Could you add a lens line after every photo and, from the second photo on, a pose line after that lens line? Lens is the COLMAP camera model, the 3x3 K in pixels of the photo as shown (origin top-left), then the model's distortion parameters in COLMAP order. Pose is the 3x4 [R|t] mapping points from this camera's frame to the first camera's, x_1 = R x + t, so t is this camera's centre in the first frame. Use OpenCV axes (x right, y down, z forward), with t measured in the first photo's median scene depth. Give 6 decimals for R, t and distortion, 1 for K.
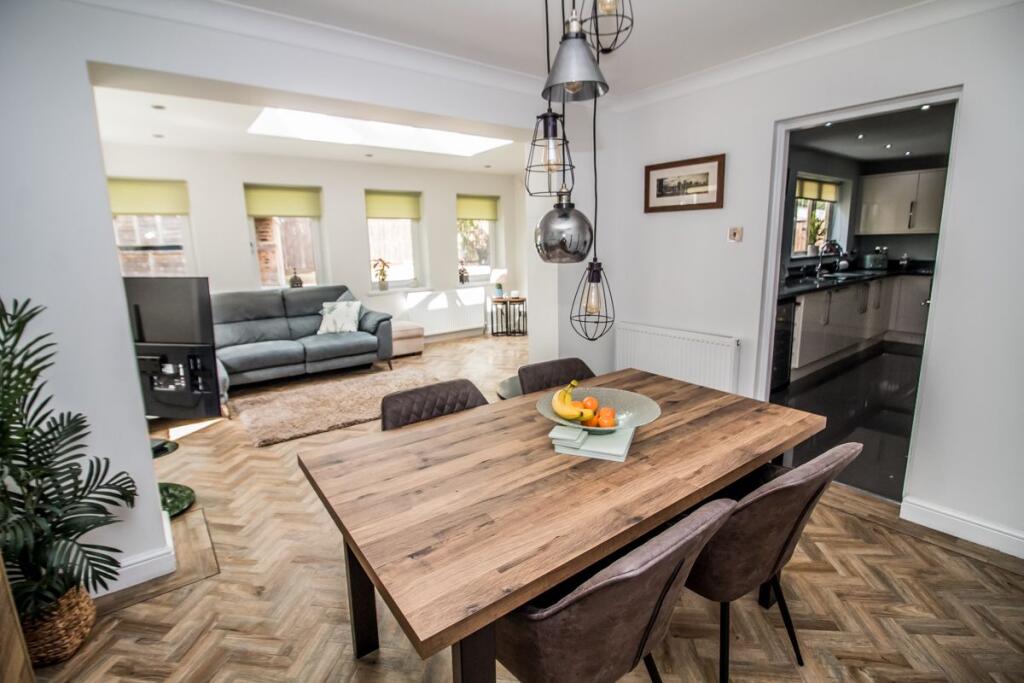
lens RADIAL K [[472.3, 0, 516.4], [0, 472.3, 340.2], [0, 0, 1]] dist [-0.009034, -0.001129]
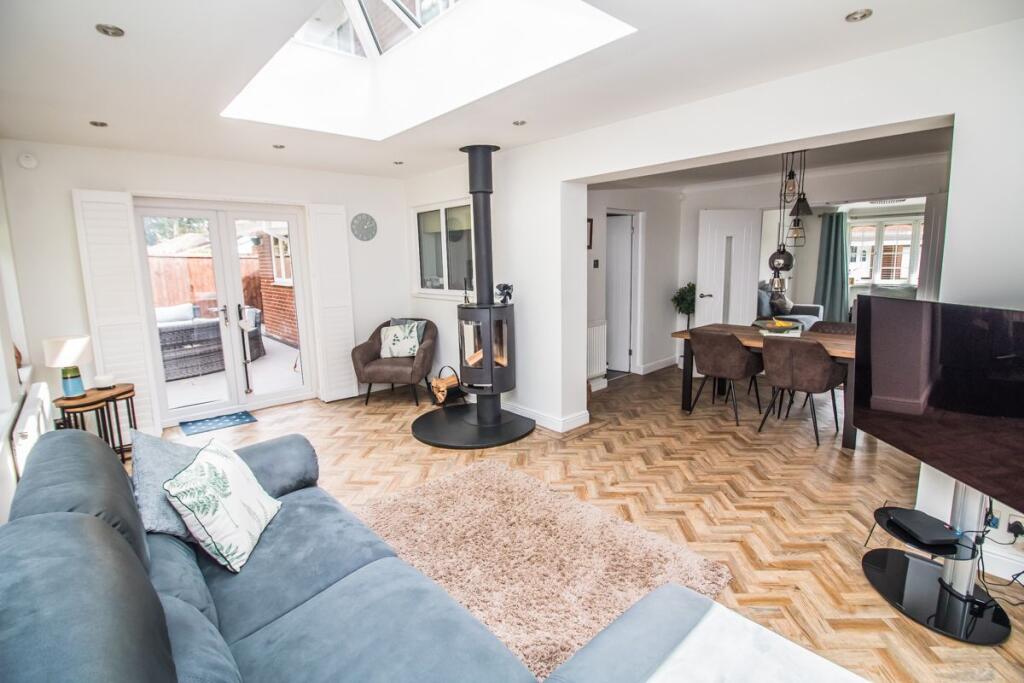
lens RADIAL K [[472.3, 0, 513.6], [0, 472.3, 327.6], [0, 0, 1]] dist [-0.009034, -0.001129]
pose [[-0.085932, -0.122123, 0.988788, -1.603780], [0.225393, 0.964346, 0.138692, -0.373409], [-0.970471, 0.234784, -0.055343, 1.772522]]
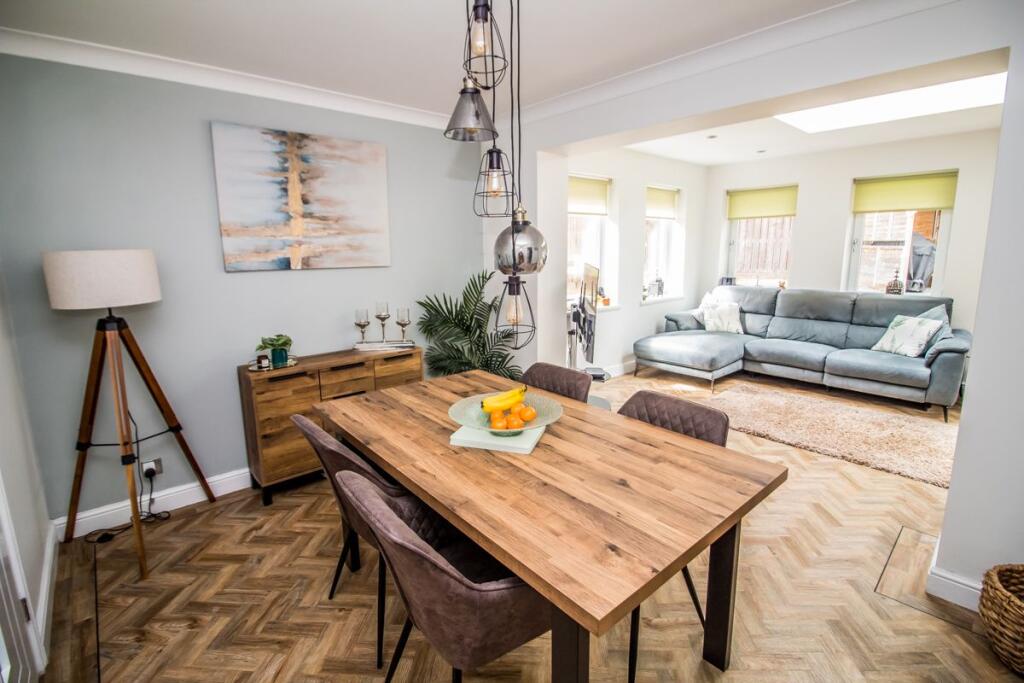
lens RADIAL K [[472.3, 0, 509.4], [0, 472.3, 339.6], [0, 0, 1]] dist [-0.009034, -0.001129]
pose [[0.057658, 0.210499, -0.975892, 0.797606], [-0.193589, 0.961322, 0.195918, -0.150858], [0.979387, 0.177626, 0.096179, 0.592241]]
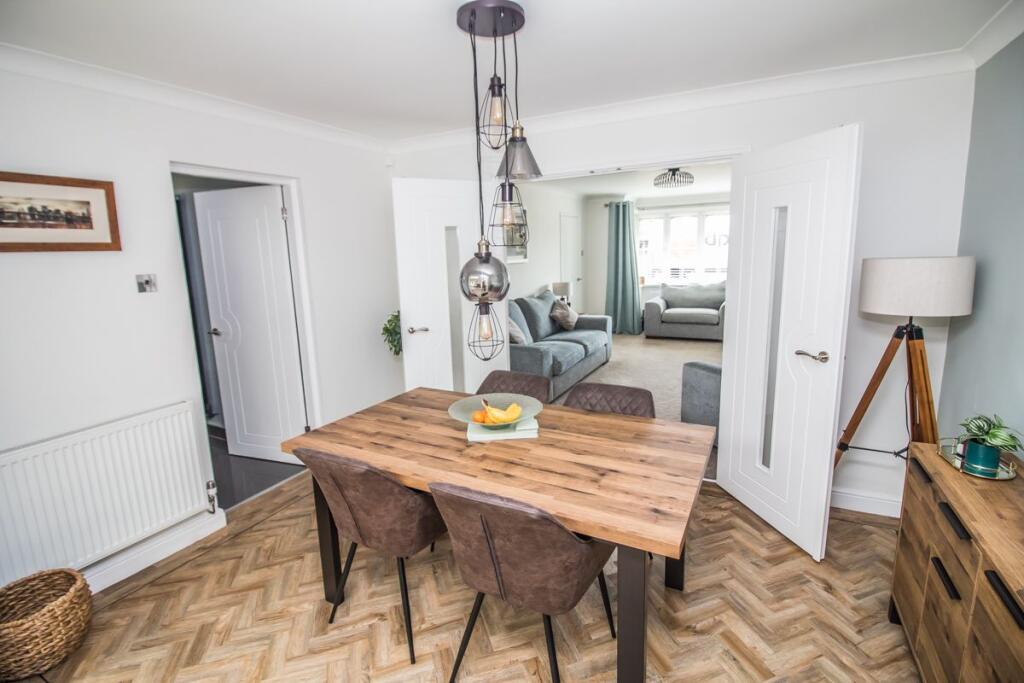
lens RADIAL K [[472.3, 0, 514.2], [0, 472.3, 333.7], [0, 0, 1]] dist [-0.009034, -0.001129]
pose [[-0.420510, -0.128470, 0.898146, -0.662436], [0.222114, 0.945225, 0.239198, -0.235095], [-0.879680, 0.300076, -0.368941, 0.925285]]
